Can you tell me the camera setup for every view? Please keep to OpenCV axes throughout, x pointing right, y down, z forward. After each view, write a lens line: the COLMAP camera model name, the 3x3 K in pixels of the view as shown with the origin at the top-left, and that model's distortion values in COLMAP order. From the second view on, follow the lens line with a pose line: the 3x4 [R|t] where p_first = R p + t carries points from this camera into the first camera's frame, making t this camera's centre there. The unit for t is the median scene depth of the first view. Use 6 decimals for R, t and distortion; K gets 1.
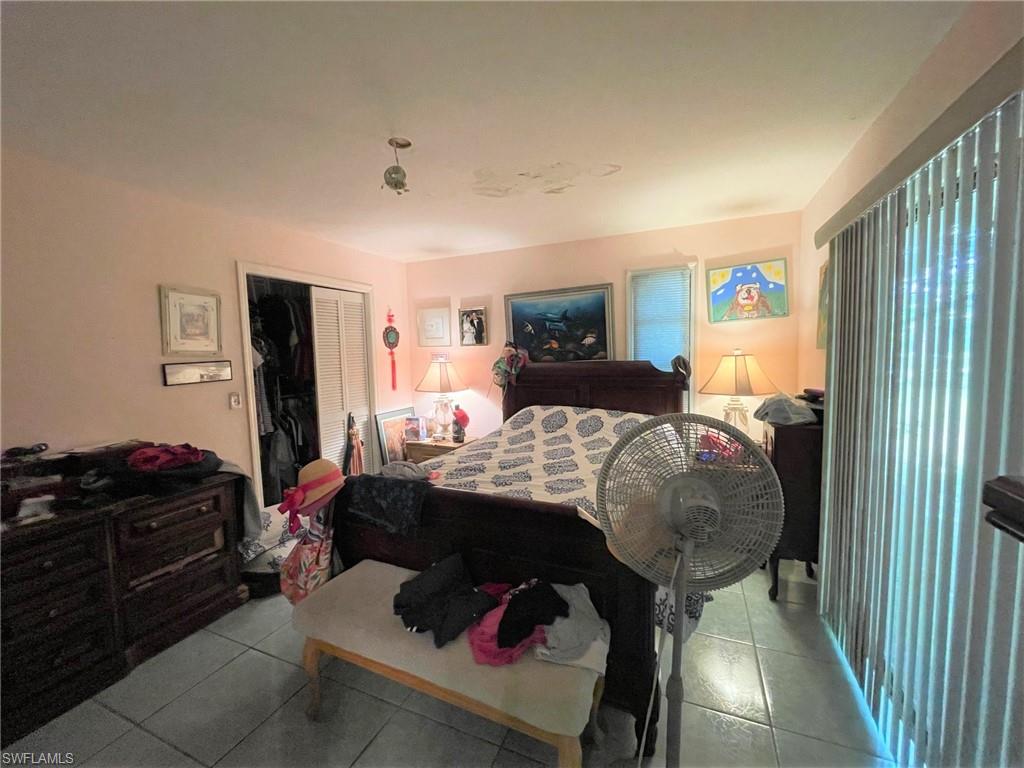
lens RADIAL K [[411.7, 0, 510.8], [0, 411.7, 383.3], [0, 0, 1]] dist [-0.004906, 0.000028]
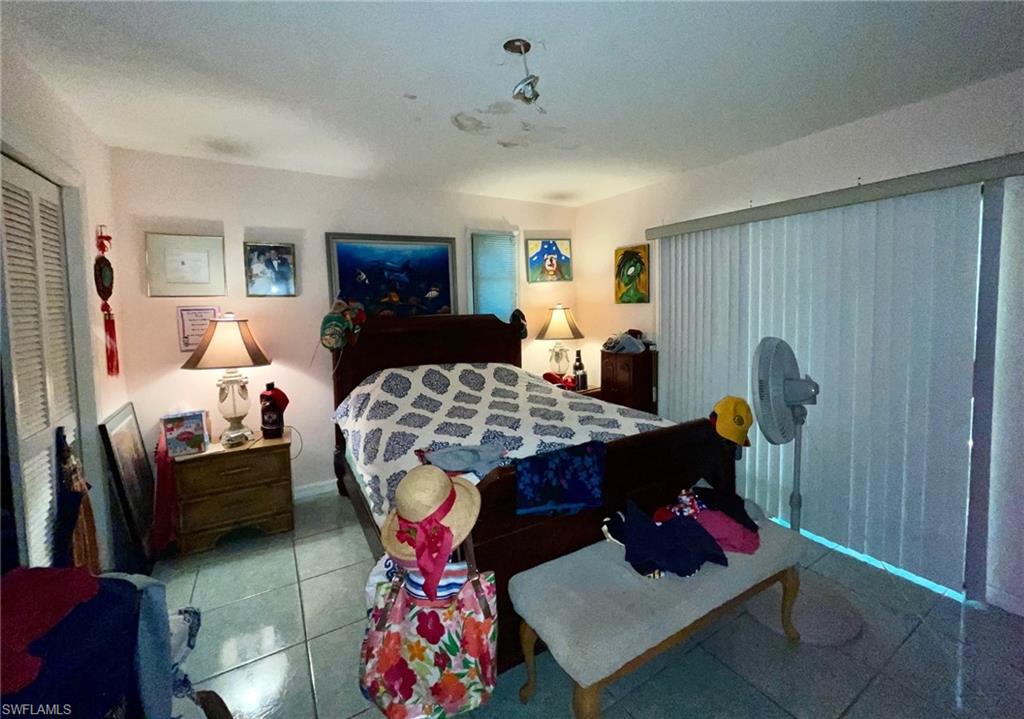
lens RADIAL K [[424.5, 0, 521.1], [0, 424.5, 327.4], [0, 0, 1]] dist [-0.000591, -0.000055]
pose [[0.568242, -0.035454, 0.822097, -0.510197], [0.063919, 0.997954, -0.001143, -0.012348], [-0.820375, 0.053197, 0.569346, 0.274434]]
